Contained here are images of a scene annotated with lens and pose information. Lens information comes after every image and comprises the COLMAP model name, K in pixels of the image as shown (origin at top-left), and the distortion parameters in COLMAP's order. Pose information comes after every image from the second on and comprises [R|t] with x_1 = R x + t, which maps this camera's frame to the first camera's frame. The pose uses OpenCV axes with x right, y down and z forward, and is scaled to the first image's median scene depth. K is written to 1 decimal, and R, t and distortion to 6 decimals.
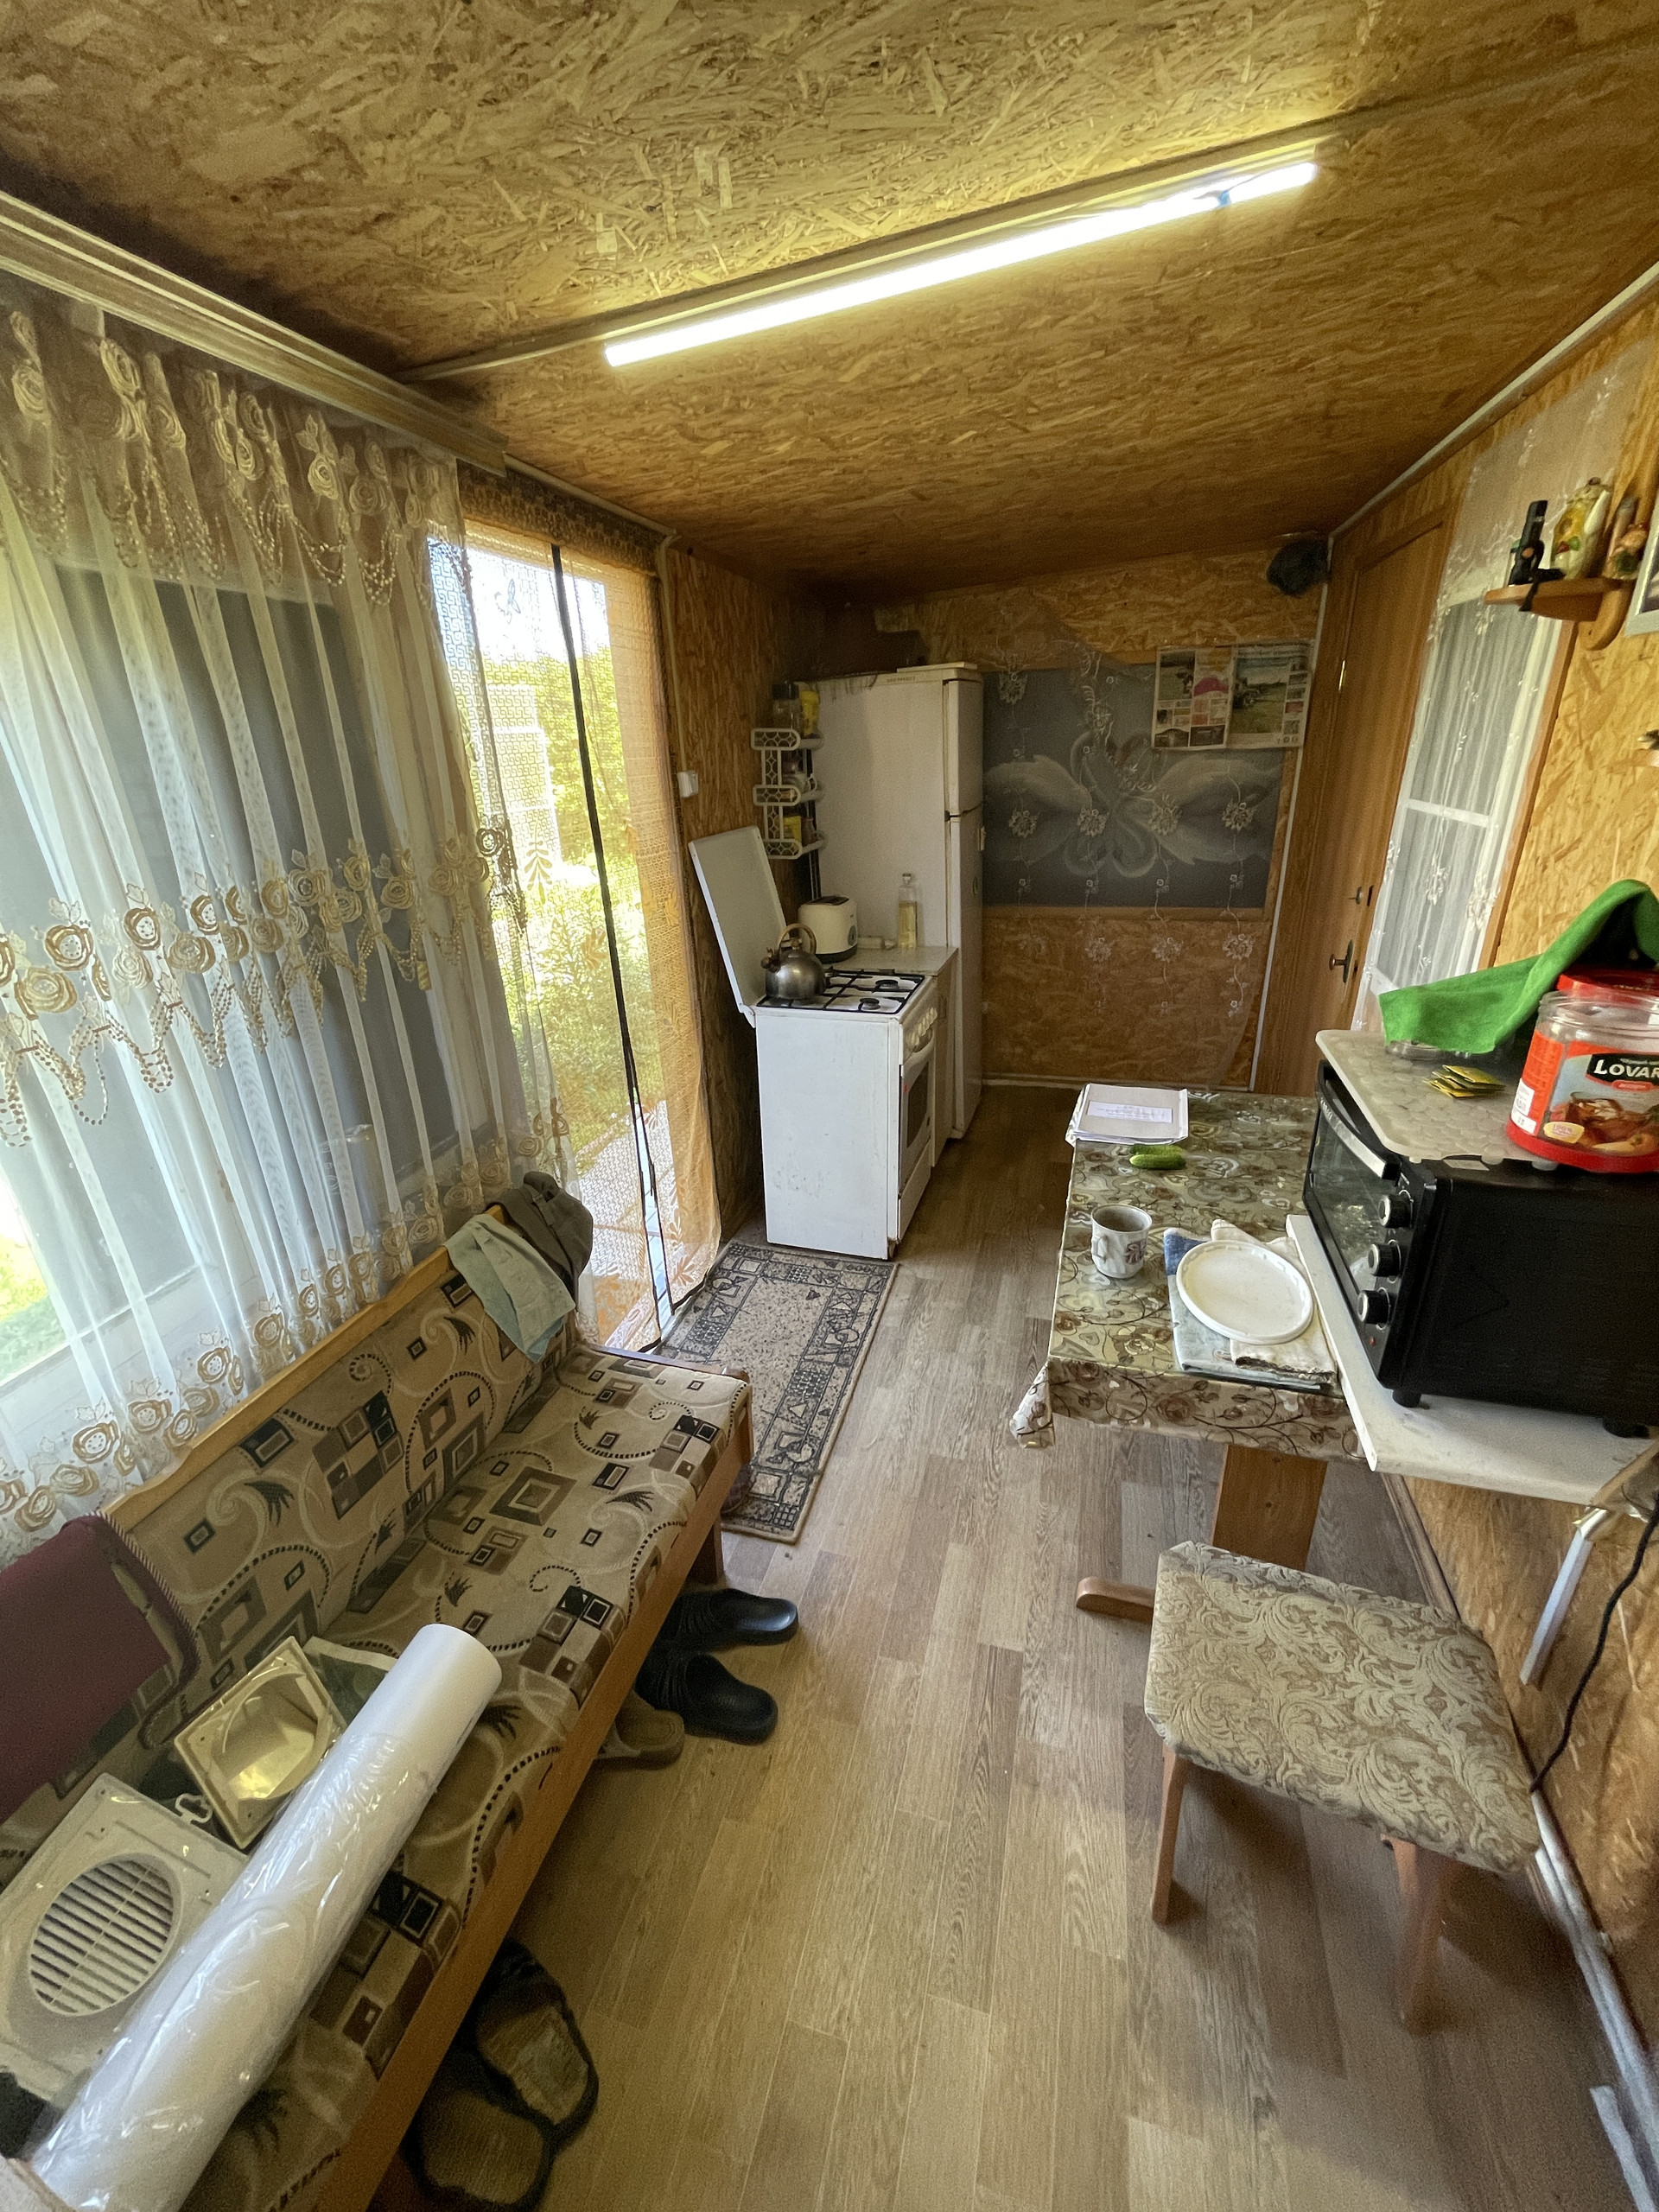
lens RADIAL K [[885.9, 0, 832.2], [0, 885.9, 1090.1], [0, 0, 1]] dist [-0.002175, 0.001329]
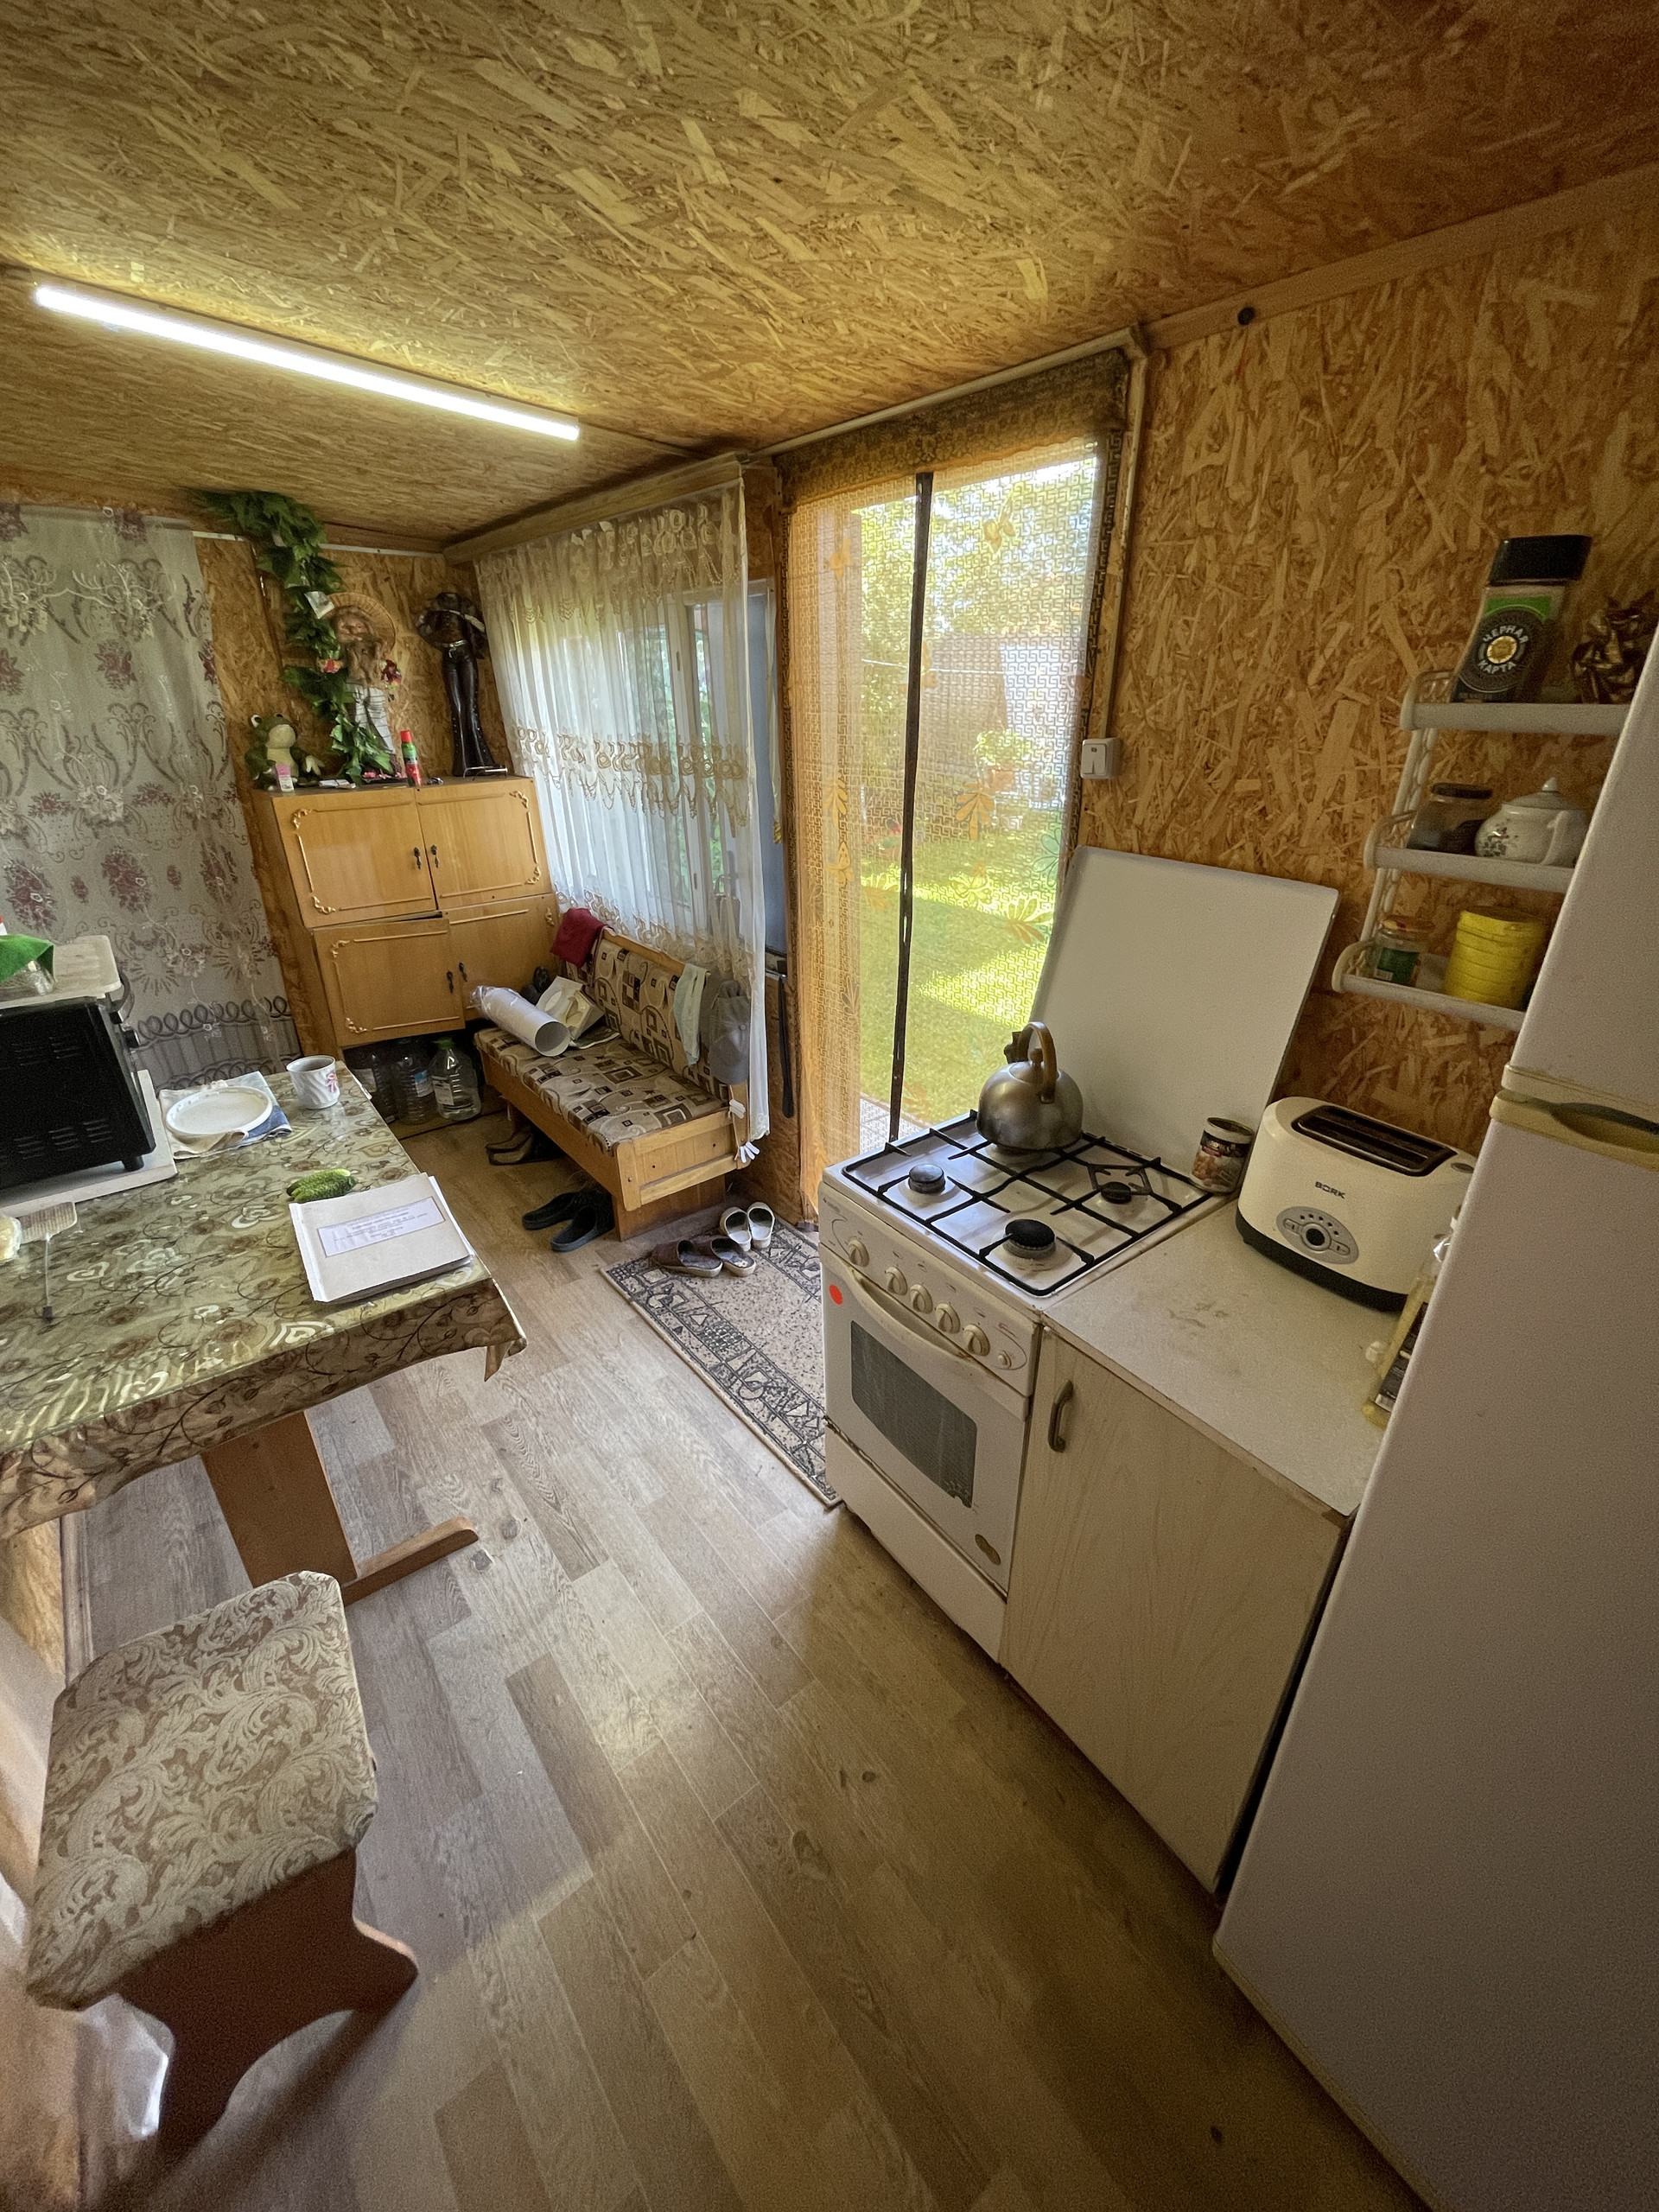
lens RADIAL K [[885.9, 0, 836.1], [0, 885.9, 1112.9], [0, 0, 1]] dist [-0.002175, 0.001329]
pose [[-0.569233, 0.381898, -0.728099, 0.587664], [-0.296811, 0.730402, 0.615155, -0.570546], [0.766731, 0.566275, -0.302418, 1.370224]]
